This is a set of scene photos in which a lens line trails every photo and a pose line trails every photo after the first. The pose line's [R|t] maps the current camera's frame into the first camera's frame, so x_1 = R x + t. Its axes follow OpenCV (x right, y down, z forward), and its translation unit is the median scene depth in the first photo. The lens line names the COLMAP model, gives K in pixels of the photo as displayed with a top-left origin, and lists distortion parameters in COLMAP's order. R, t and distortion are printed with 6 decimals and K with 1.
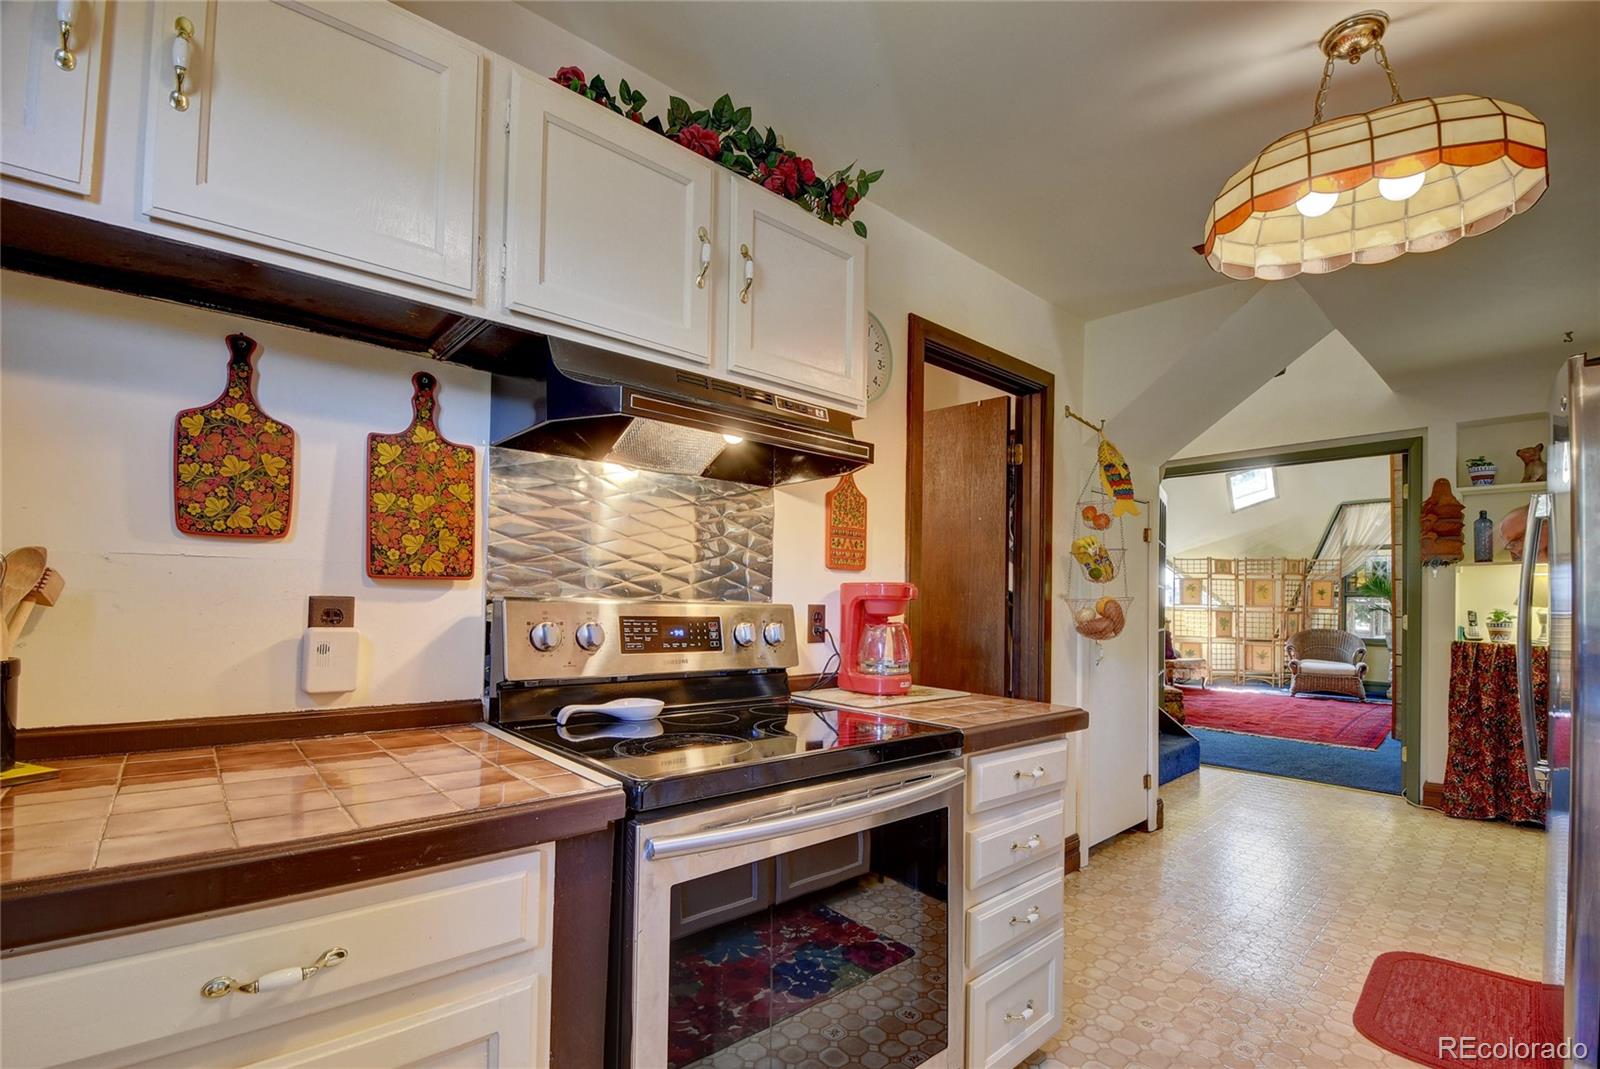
lens RADIAL K [[720.3, 0, 811.9], [0, 720.3, 585.2], [0, 0, 1]] dist [-0.002810, -0.000630]
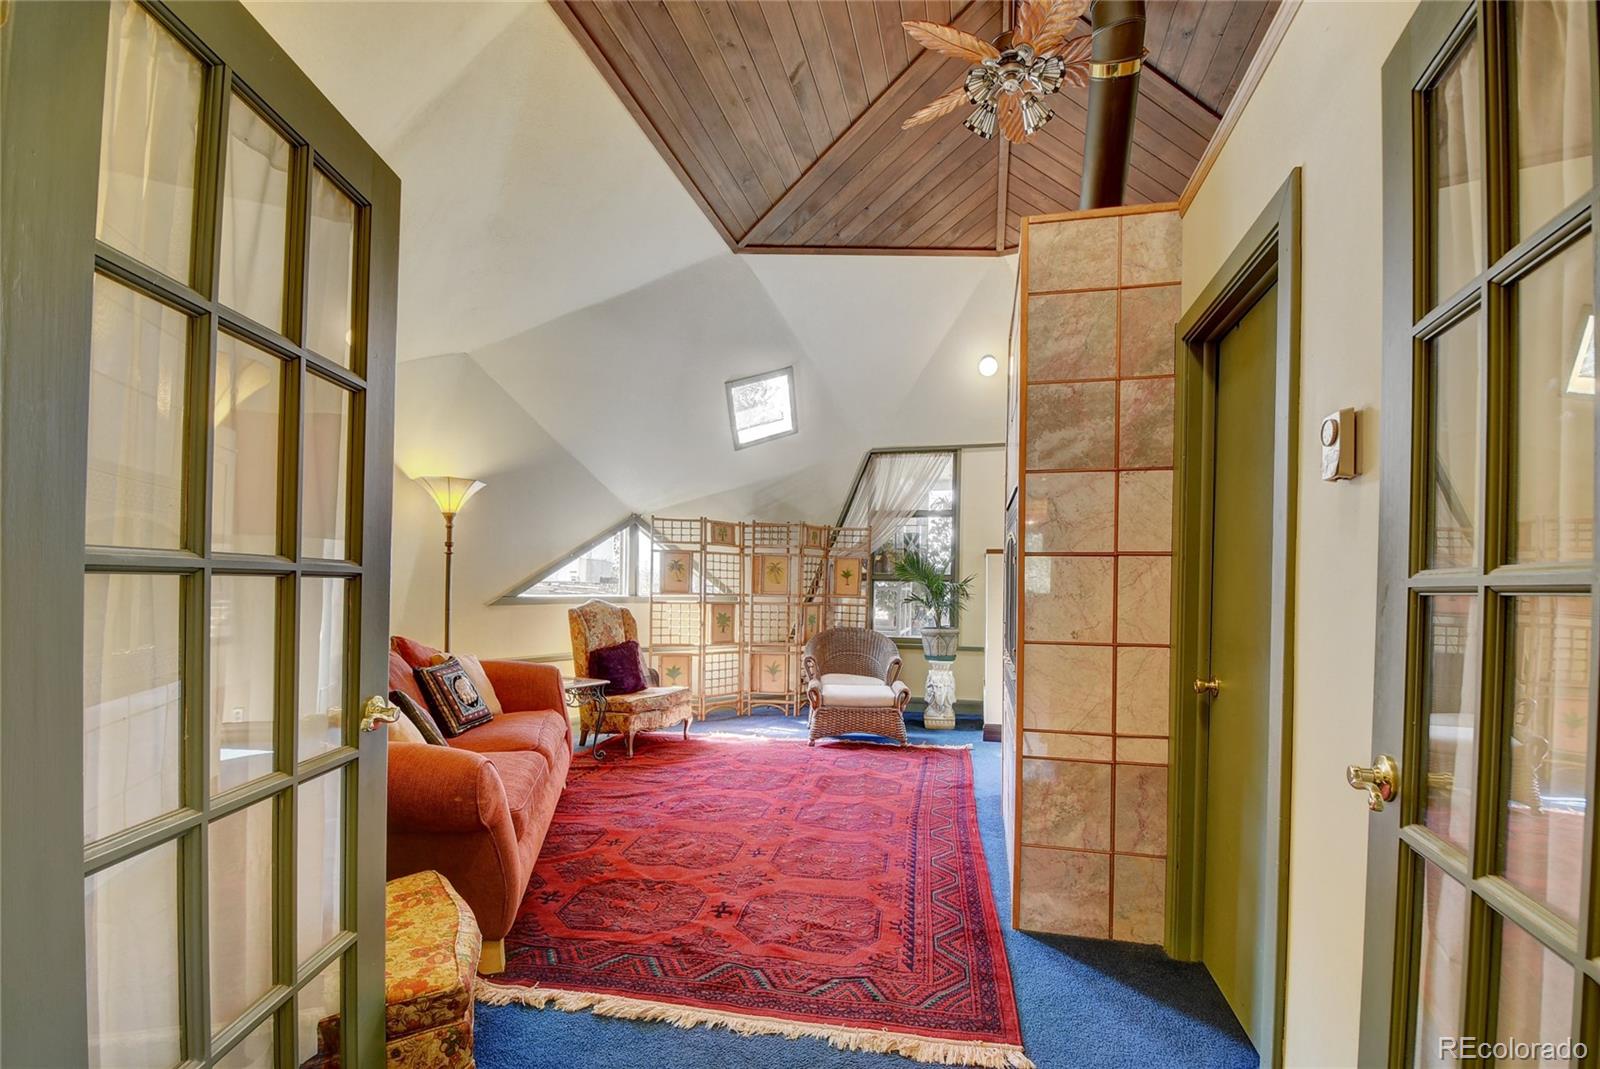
lens RADIAL K [[720.3, 0, 817.9], [0, 720.3, 587.4], [0, 0, 1]] dist [-0.002810, -0.000630]
pose [[0.819401, -0.003613, 0.573209, 0.278873], [-0.014111, 0.999550, 0.026473, 0.004203], [-0.573046, -0.029780, 0.818982, 0.433891]]
